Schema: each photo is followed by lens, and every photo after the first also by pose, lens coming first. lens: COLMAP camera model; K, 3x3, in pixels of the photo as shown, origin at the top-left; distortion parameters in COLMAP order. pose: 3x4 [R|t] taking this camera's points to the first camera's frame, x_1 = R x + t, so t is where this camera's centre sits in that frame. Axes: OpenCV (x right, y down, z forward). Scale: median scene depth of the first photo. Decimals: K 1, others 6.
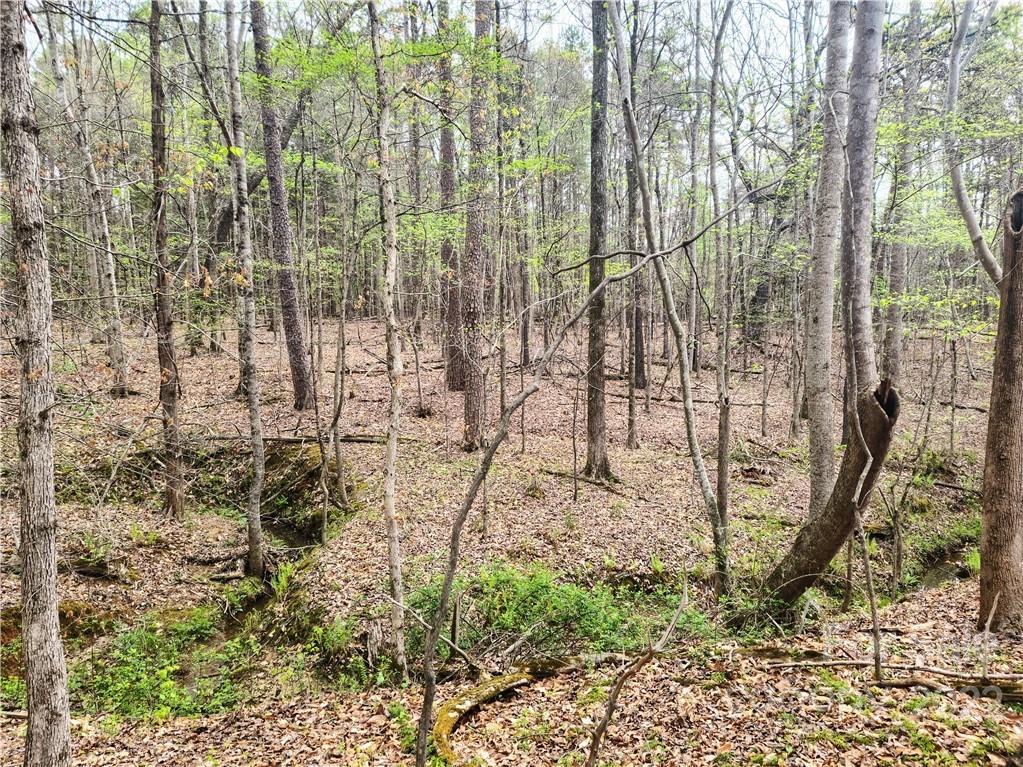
lens RADIAL K [[754.5, 0, 513.4], [0, 754.5, 387.3], [0, 0, 1]] dist [0.090579, -0.024755]
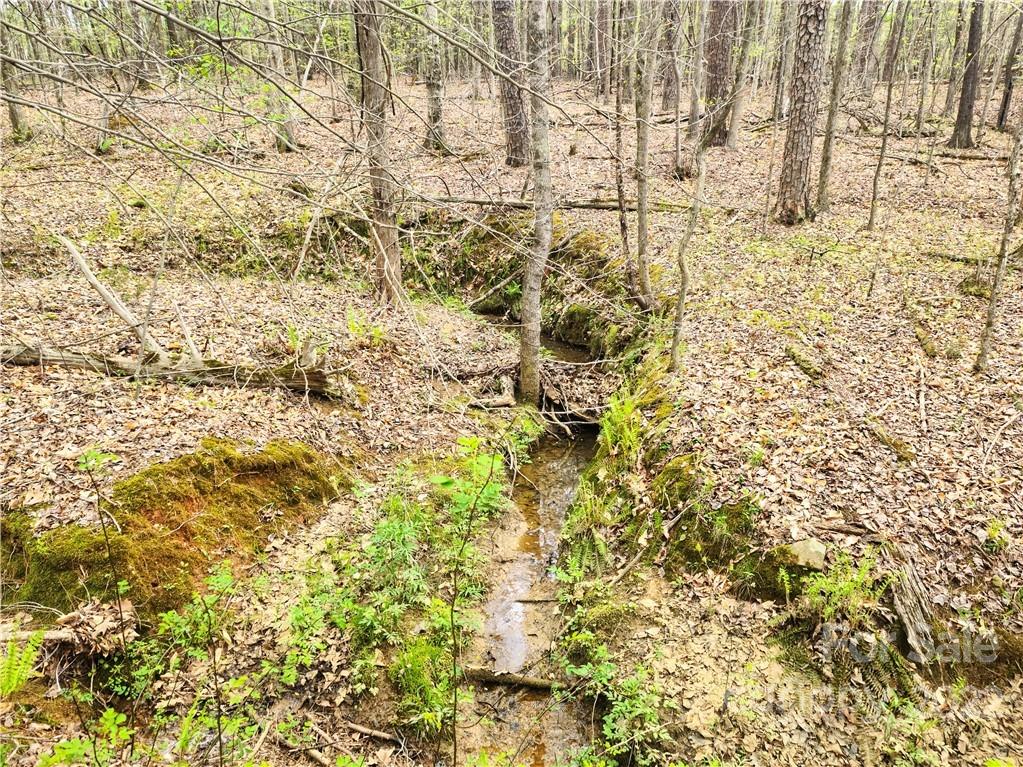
lens RADIAL K [[754.5, 0, 510.0], [0, 754.5, 382.9], [0, 0, 1]] dist [0.090579, -0.024755]
pose [[0.984787, 0.056257, -0.164406, -0.257639], [-0.012280, 0.966307, 0.257100, 0.071561], [0.173330, -0.251170, 0.952297, 0.416594]]
